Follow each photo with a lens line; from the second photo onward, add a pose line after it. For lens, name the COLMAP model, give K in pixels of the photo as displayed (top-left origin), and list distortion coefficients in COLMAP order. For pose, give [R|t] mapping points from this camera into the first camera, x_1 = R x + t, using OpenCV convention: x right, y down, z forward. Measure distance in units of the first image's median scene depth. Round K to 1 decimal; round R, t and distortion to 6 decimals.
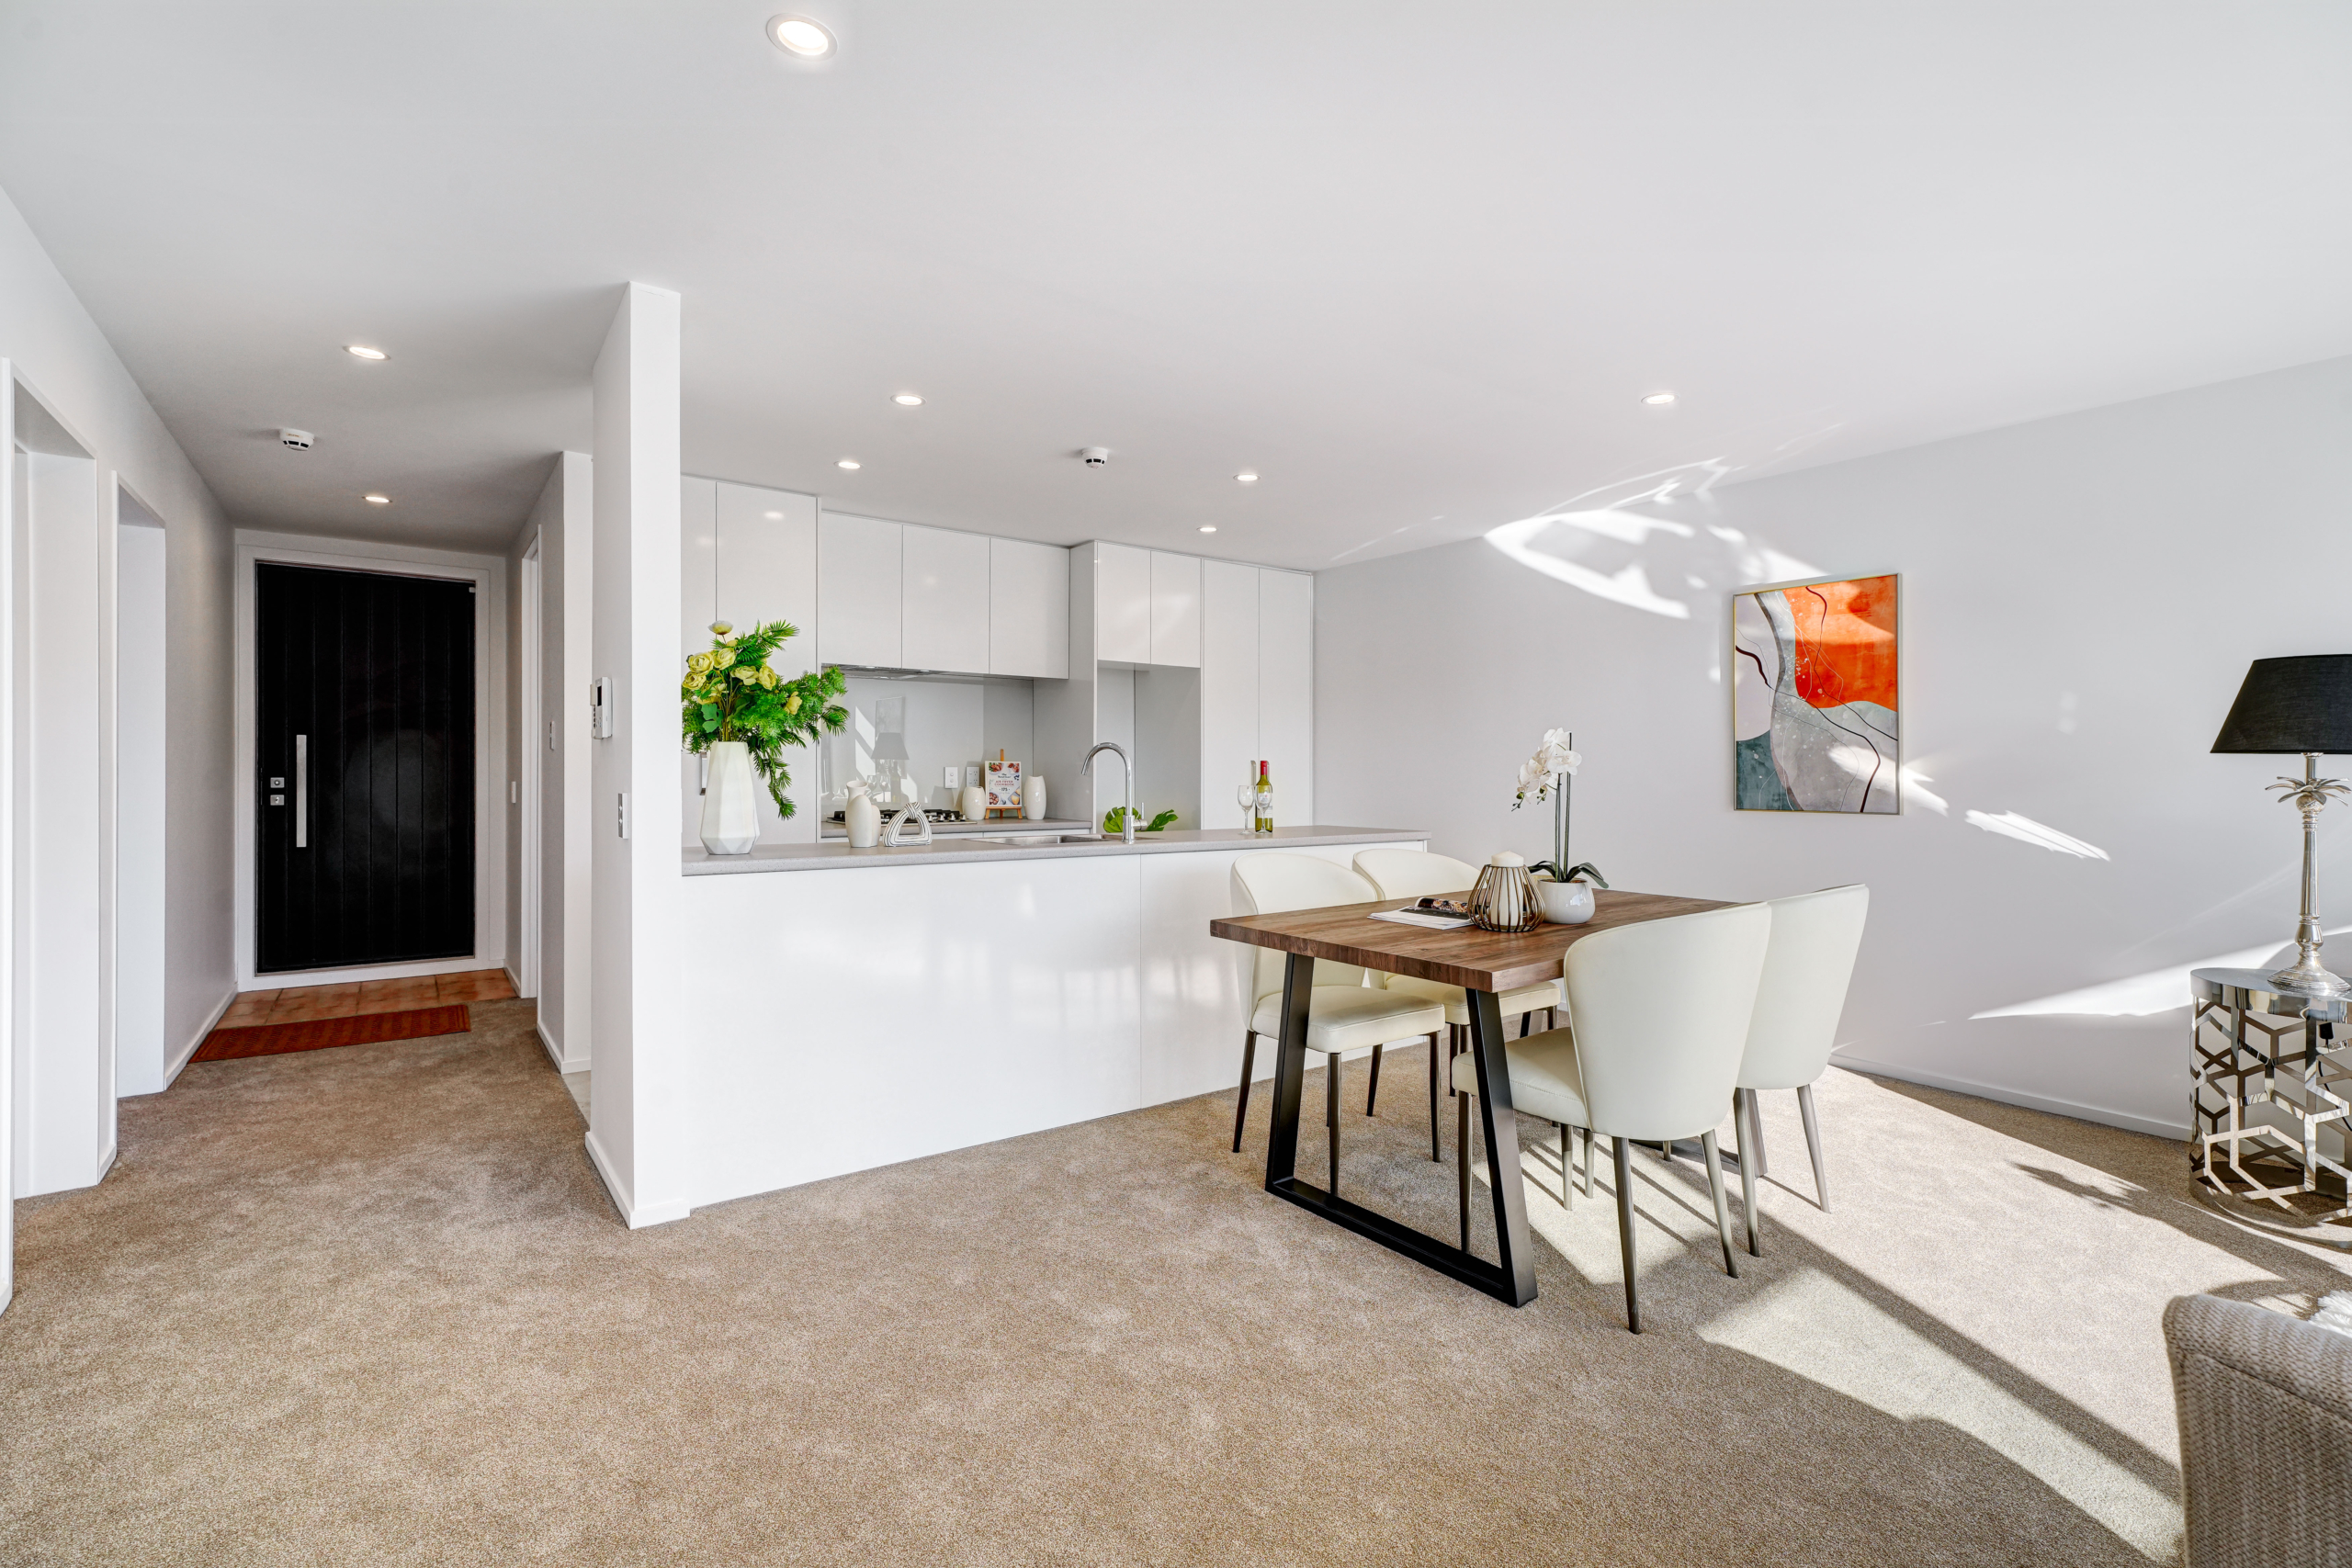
lens RADIAL K [[1050.5, 0, 1176.0], [0, 1050.5, 784.0], [0, 0, 1]] dist [0.000448, 0.000324]
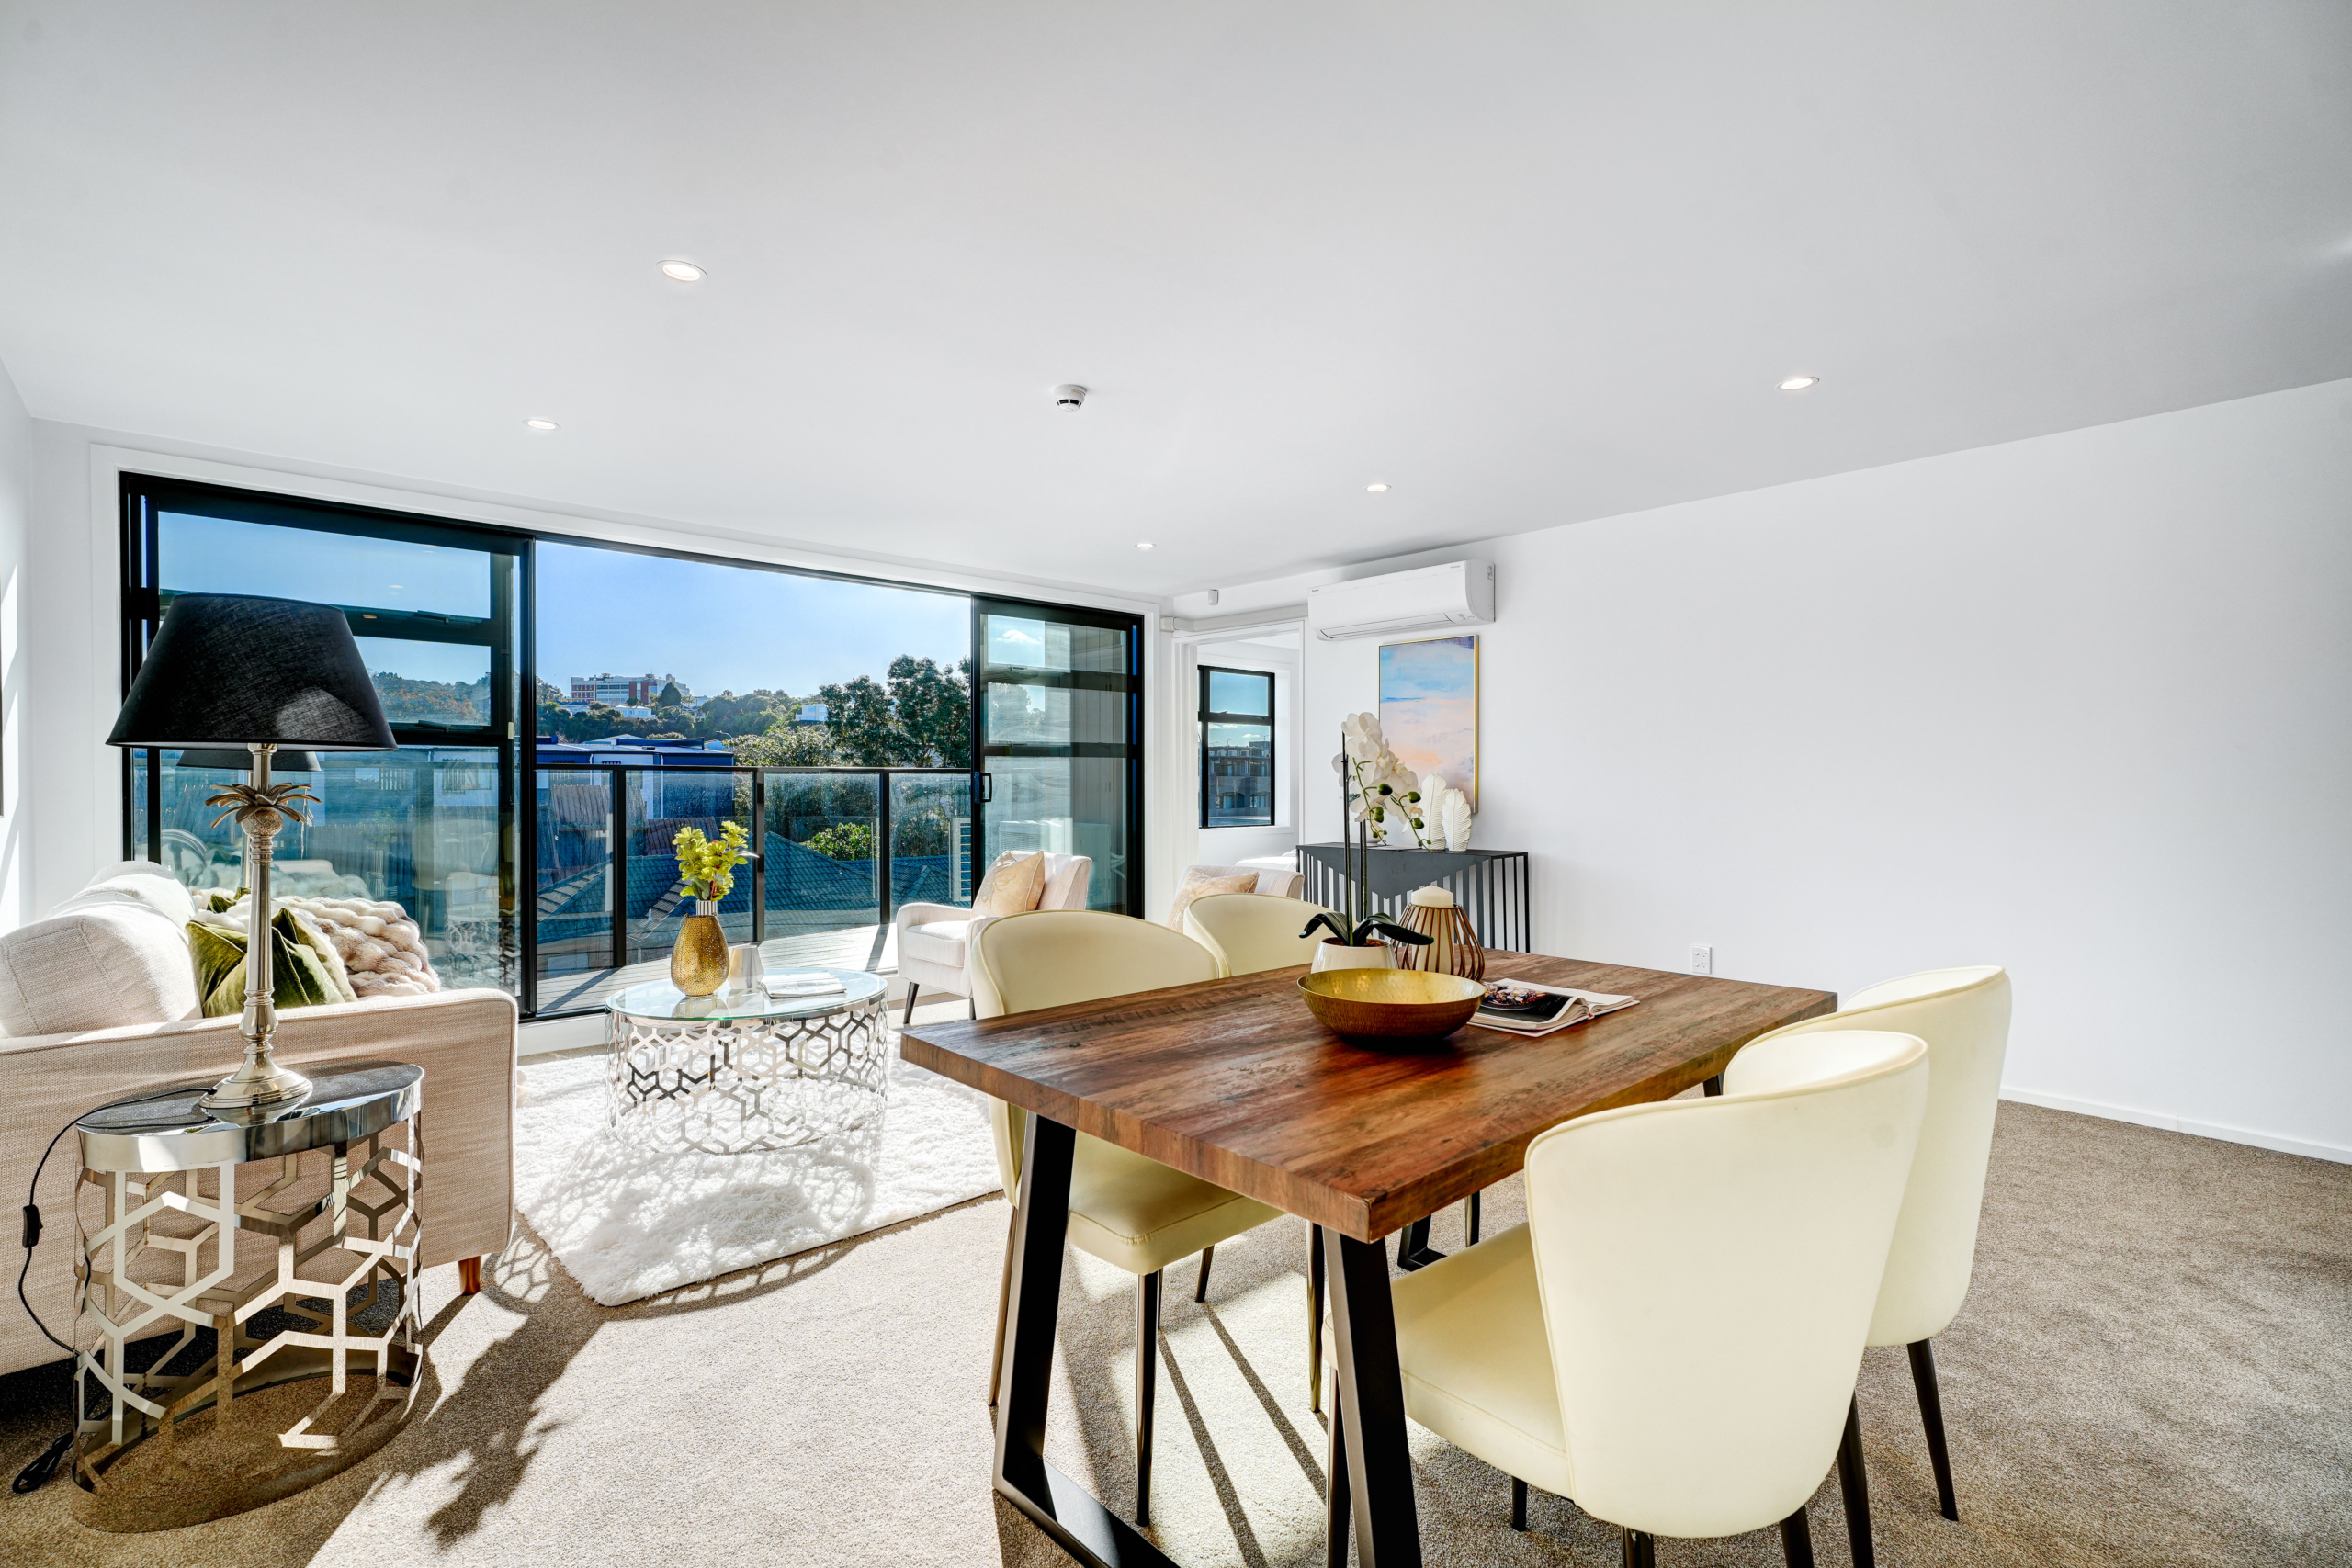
lens RADIAL K [[1050.5, 0, 1176.0], [0, 1050.5, 784.0], [0, 0, 1]] dist [0.000448, 0.000324]
pose [[-0.993279, -0.003126, -0.115703, 0.378820], [-0.004771, 0.999891, 0.013942, -0.013504], [0.115647, 0.014401, -0.993186, 1.145291]]
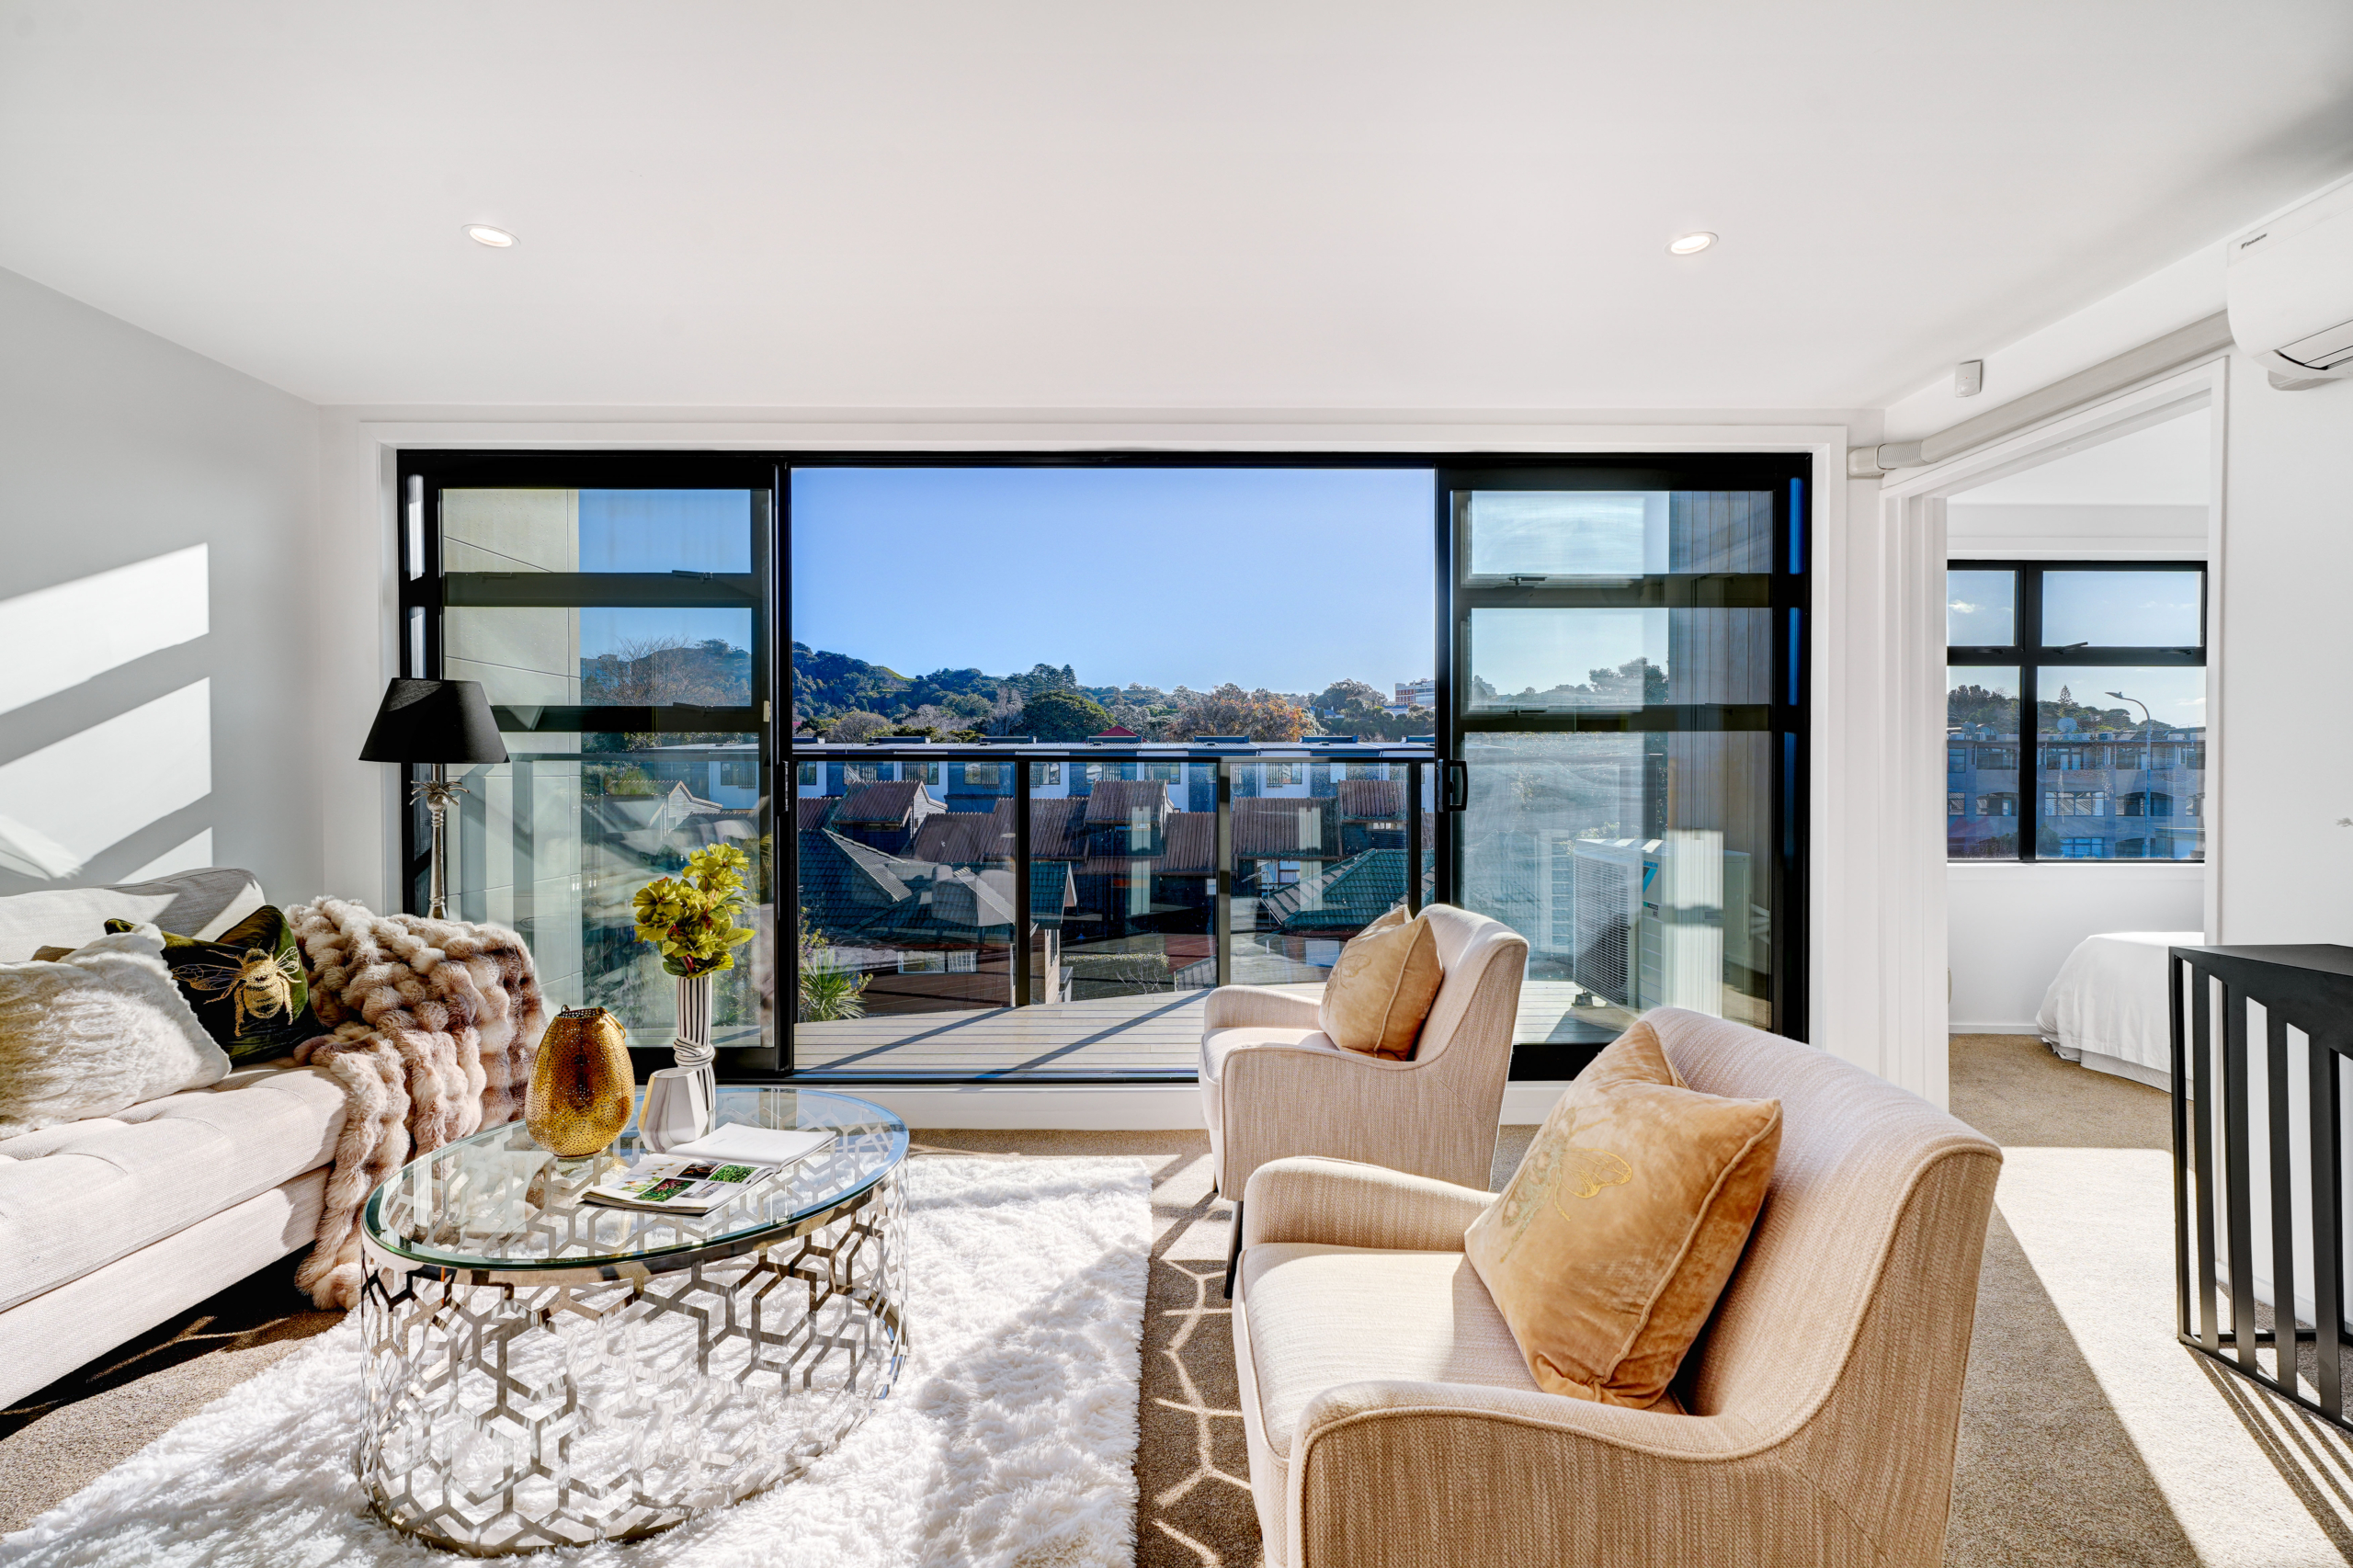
lens RADIAL K [[1051.0, 0, 1176.5], [0, 1051.0, 784.0], [0, 0, 1]] dist [0.000448, 0.000324]
pose [[-0.817703, -0.007115, 0.575596, 0.165675], [0.004714, 0.999807, 0.019056, -0.005822], [-0.575621, 0.018295, -0.817512, 0.491012]]
